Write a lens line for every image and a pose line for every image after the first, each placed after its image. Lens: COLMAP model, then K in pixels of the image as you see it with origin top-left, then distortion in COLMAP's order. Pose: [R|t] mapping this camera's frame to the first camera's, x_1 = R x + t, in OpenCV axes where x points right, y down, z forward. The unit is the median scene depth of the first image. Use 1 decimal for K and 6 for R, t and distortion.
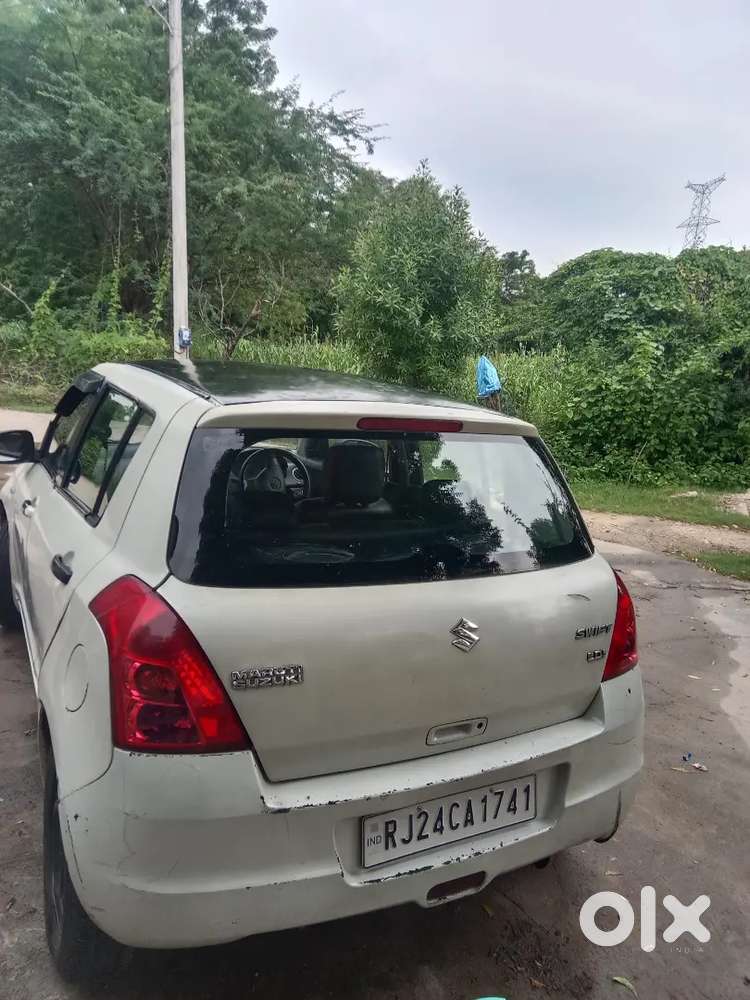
lens RADIAL K [[736.8, 0, 375.0], [0, 736.8, 500.0], [0, 0, 1]] dist [0.060378, -0.070404]
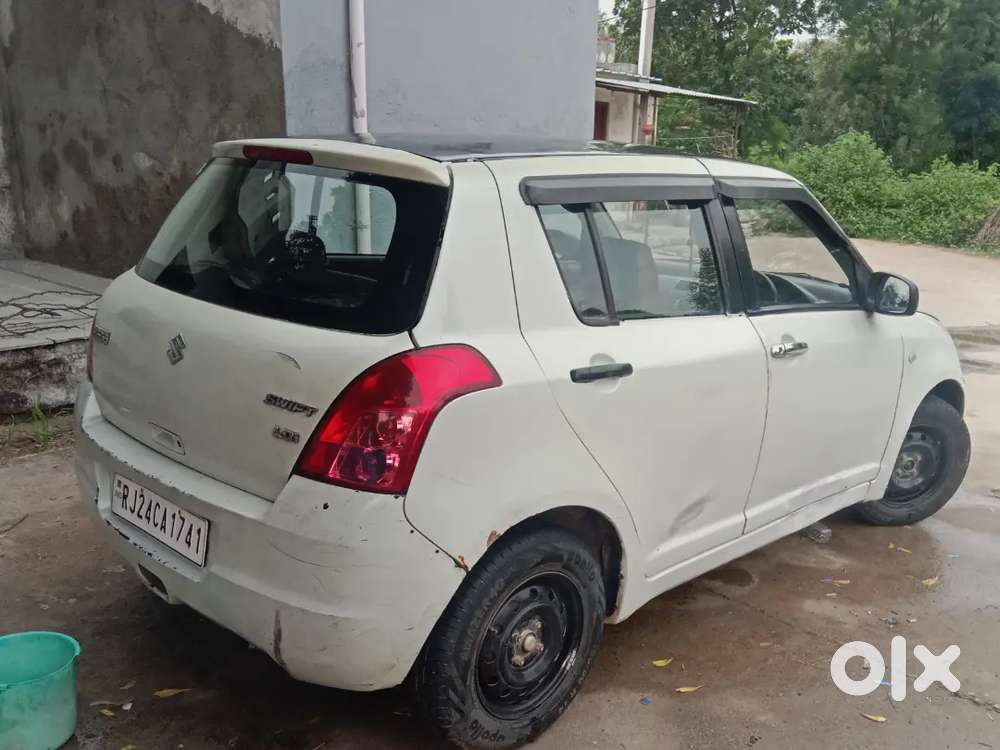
lens RADIAL K [[940.7, 0, 589.0], [0, 940.7, 445.4], [0, 0, 1]] dist [0.093673, -0.108135]
pose [[0.342575, 0.211237, -0.915435, 1.562997], [-0.210493, 0.966881, 0.144337, -0.000054], [0.915606, 0.143247, 0.375693, 1.042683]]
